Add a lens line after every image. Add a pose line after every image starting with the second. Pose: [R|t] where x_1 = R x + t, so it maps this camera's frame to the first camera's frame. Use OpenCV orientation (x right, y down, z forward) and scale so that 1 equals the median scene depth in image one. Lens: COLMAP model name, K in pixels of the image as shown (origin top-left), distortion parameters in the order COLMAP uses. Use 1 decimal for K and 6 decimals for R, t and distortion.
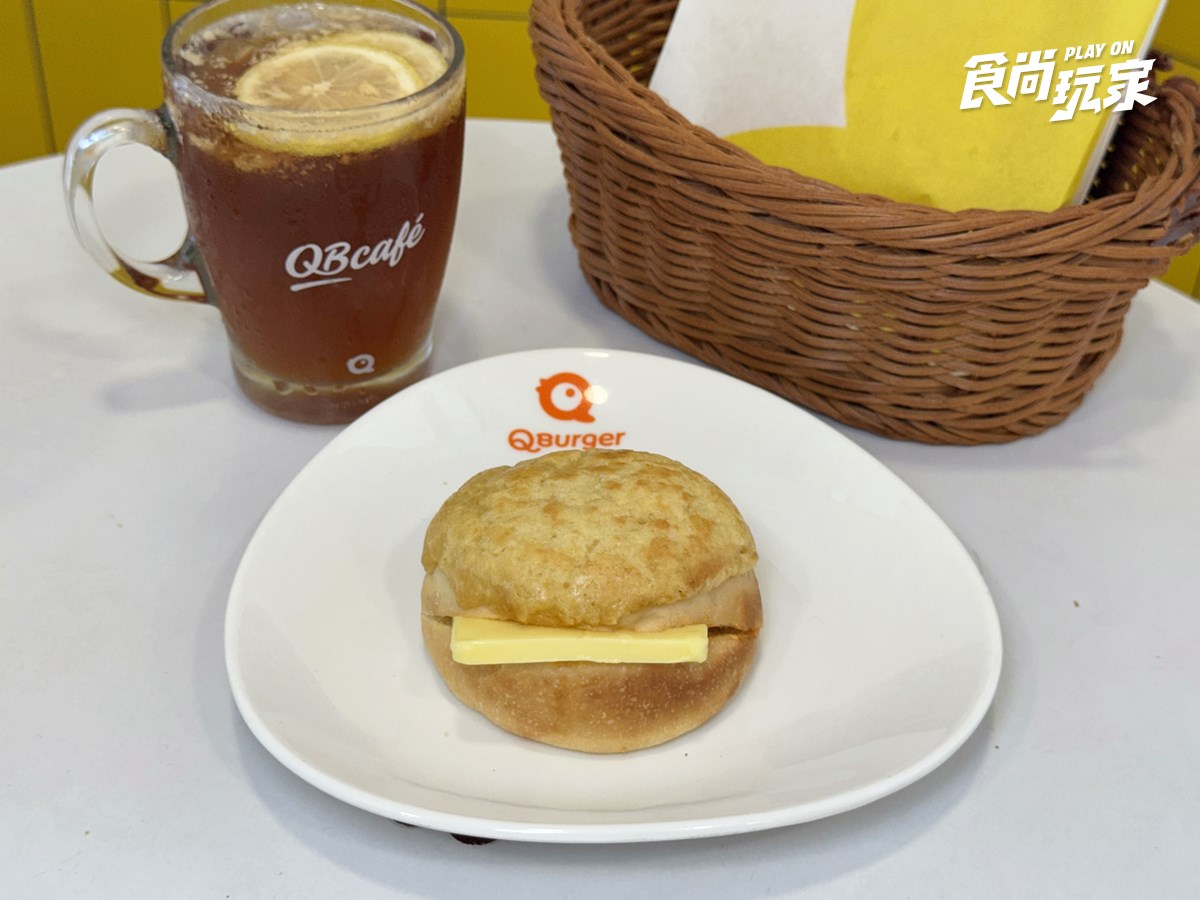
lens RADIAL K [[1778.5, 0, 596.7], [0, 1778.5, 478.1], [0, 0, 1]] dist [0.127114, -0.106418]
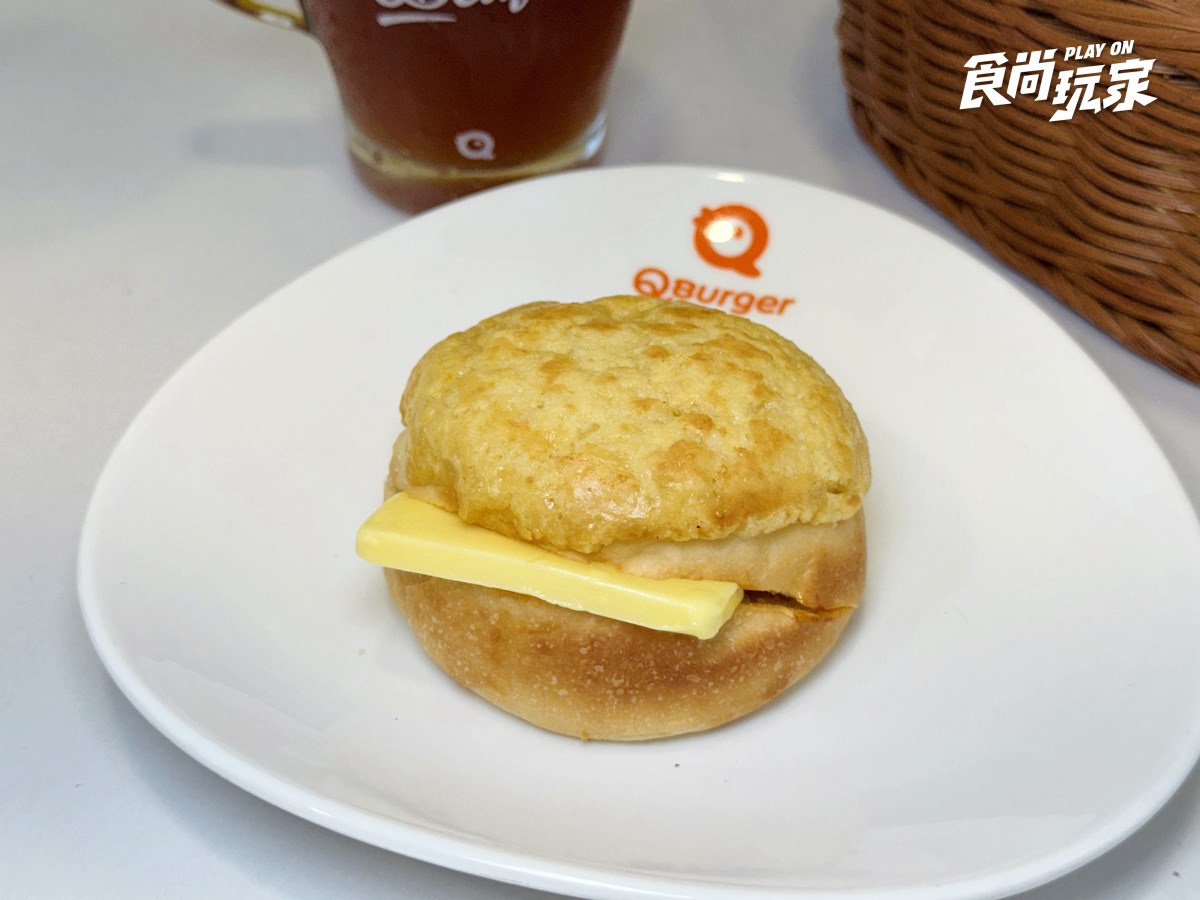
lens RADIAL K [[1778.5, 0, 596.7], [0, 1778.5, 478.1], [0, 0, 1]] dist [0.127114, -0.106418]
pose [[0.943480, 0.212176, -0.254612, 0.171759], [-0.195189, 0.976579, 0.090526, -0.006091], [0.267856, -0.035712, 0.962797, 0.349960]]
